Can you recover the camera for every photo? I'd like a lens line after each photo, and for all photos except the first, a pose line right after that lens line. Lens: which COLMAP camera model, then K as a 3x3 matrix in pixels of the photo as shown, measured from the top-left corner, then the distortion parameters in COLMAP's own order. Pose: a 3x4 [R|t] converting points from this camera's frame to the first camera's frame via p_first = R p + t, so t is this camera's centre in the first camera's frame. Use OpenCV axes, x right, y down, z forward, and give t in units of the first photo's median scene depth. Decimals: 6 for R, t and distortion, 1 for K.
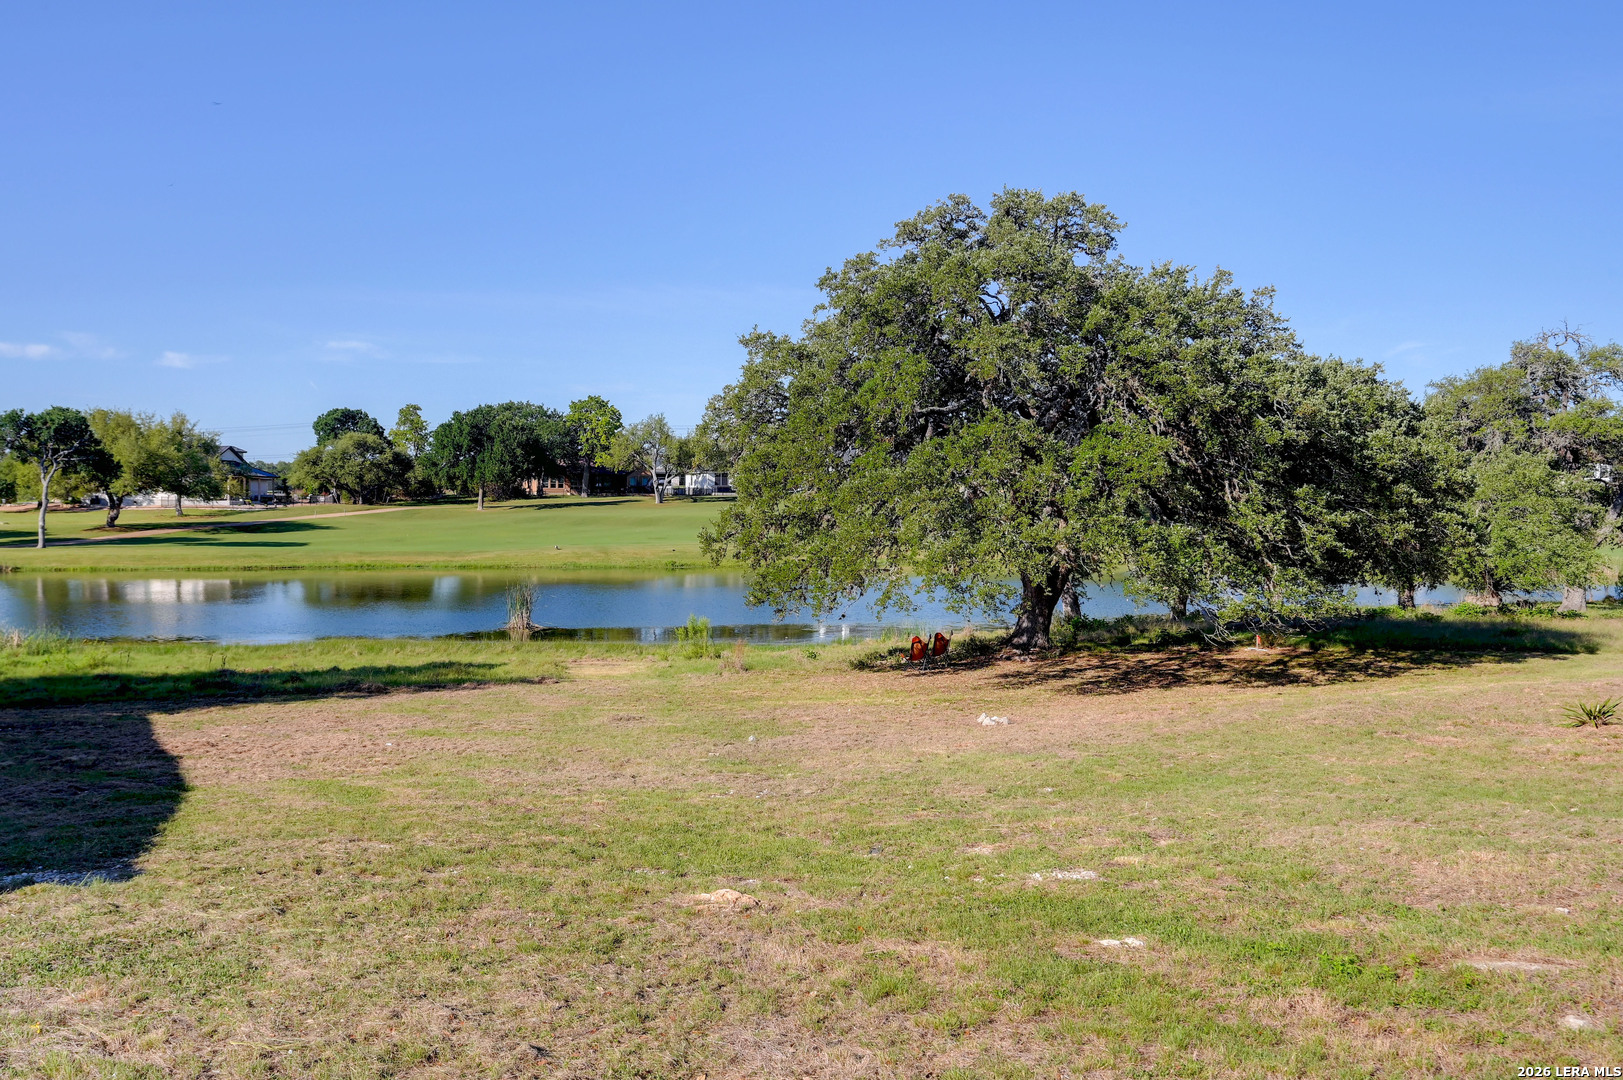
lens RADIAL K [[1399.8, 0, 816.6], [0, 1399.8, 543.8], [0, 0, 1]] dist [0.001159, 0.004321]
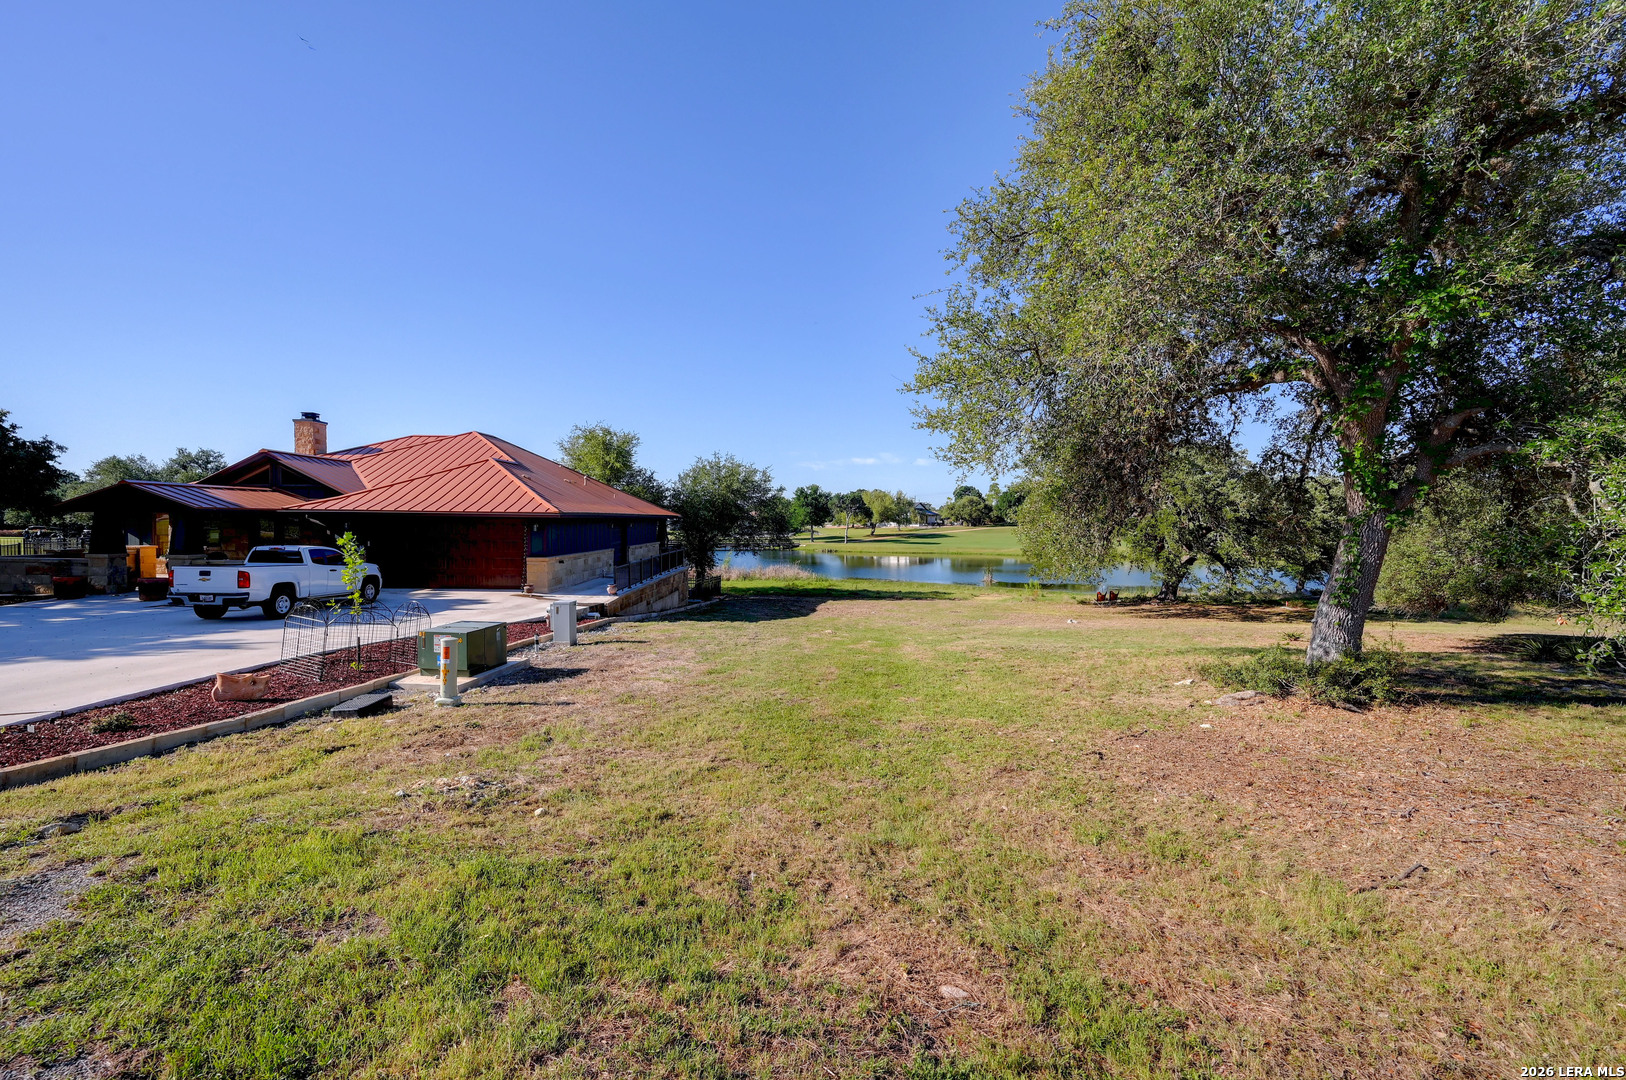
lens RADIAL K [[638.7, 0, 822.5], [0, 638.7, 542.9], [0, 0, 1]] dist [0.000701, 0.000320]
pose [[0.839680, 0.018635, -0.542762, 0.082497], [-0.017343, 0.999821, 0.007496, -0.006542], [0.542805, 0.003119, 0.839853, -0.070168]]
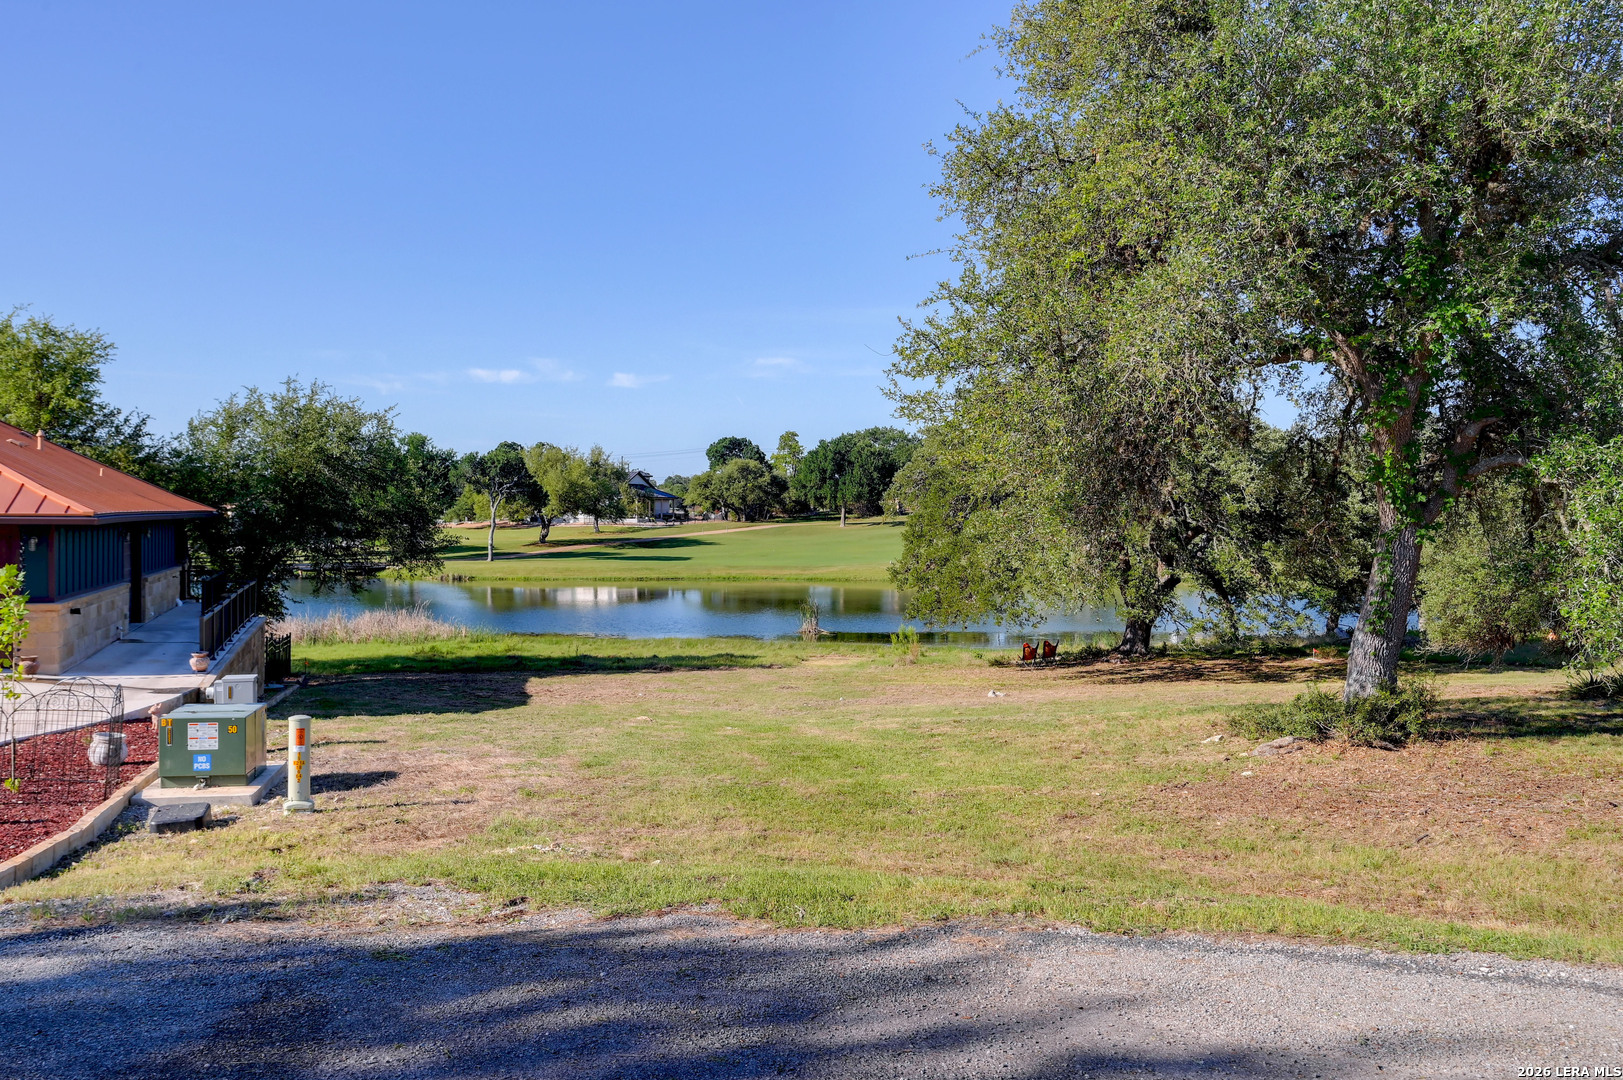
lens RADIAL K [[1399.8, 0, 804.0], [0, 1399.8, 537.1], [0, 0, 1]] dist [0.001159, 0.004321]
pose [[0.957847, 0.001501, -0.287275, 0.078323], [-0.004429, 0.999945, -0.009545, -0.007773], [0.287245, 0.010415, 0.957801, -0.125015]]
